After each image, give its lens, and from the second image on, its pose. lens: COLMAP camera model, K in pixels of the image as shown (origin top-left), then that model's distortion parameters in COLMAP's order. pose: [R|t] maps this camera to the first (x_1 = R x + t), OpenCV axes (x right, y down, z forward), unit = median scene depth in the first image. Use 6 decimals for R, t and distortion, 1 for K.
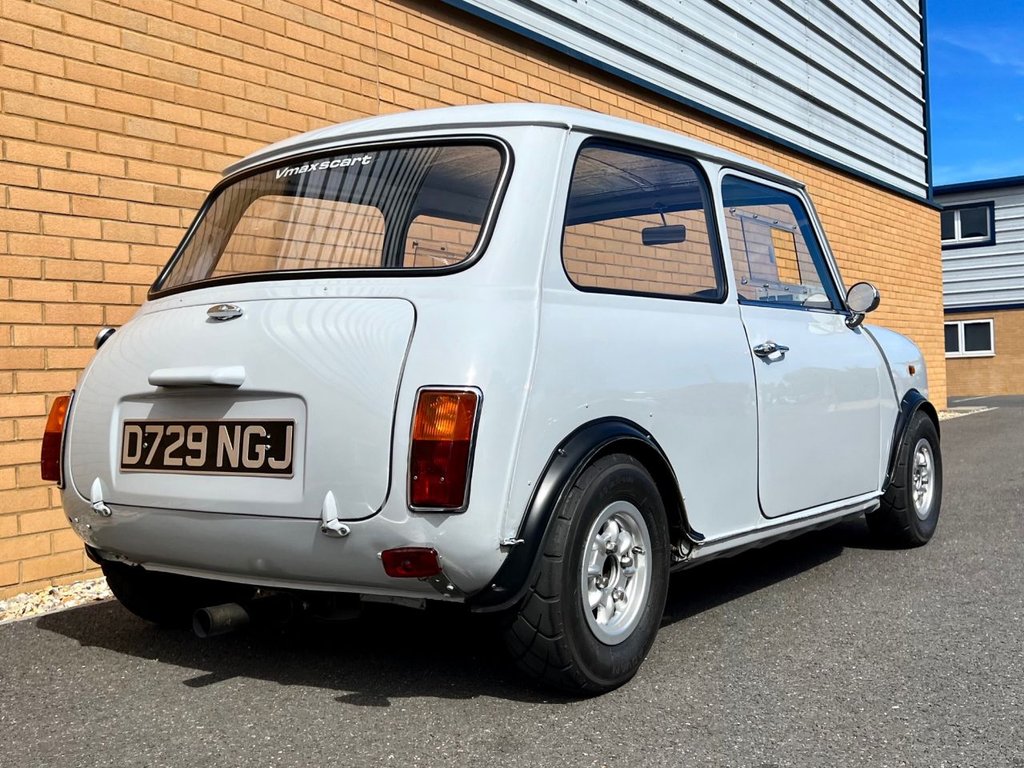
lens RADIAL K [[1108.0, 0, 528.0], [0, 1108.0, 382.8], [0, 0, 1]] dist [0.116137, -0.251829]
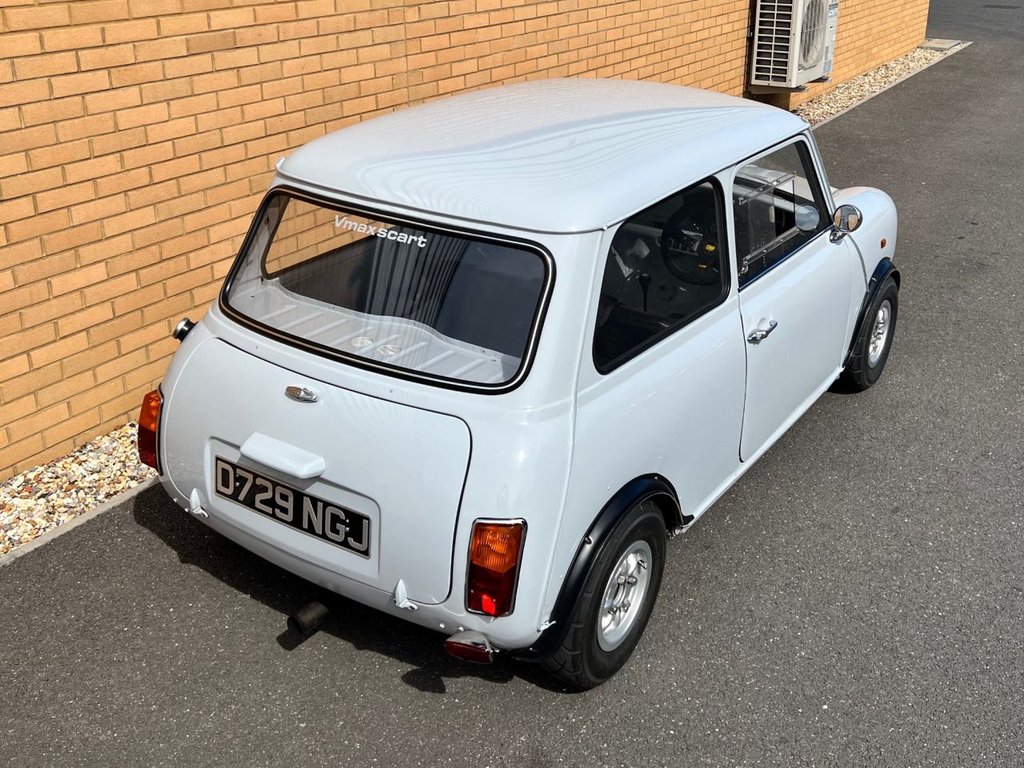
lens RADIAL K [[1053.7, 0, 582.2], [0, 1053.7, 272.1], [0, 0, 1]] dist [0.128304, -0.255335]
pose [[0.997417, 0.026956, 0.066574, -0.035002], [-0.047744, 0.941301, 0.334174, -0.344210], [-0.053658, -0.336489, 0.940157, -0.009349]]
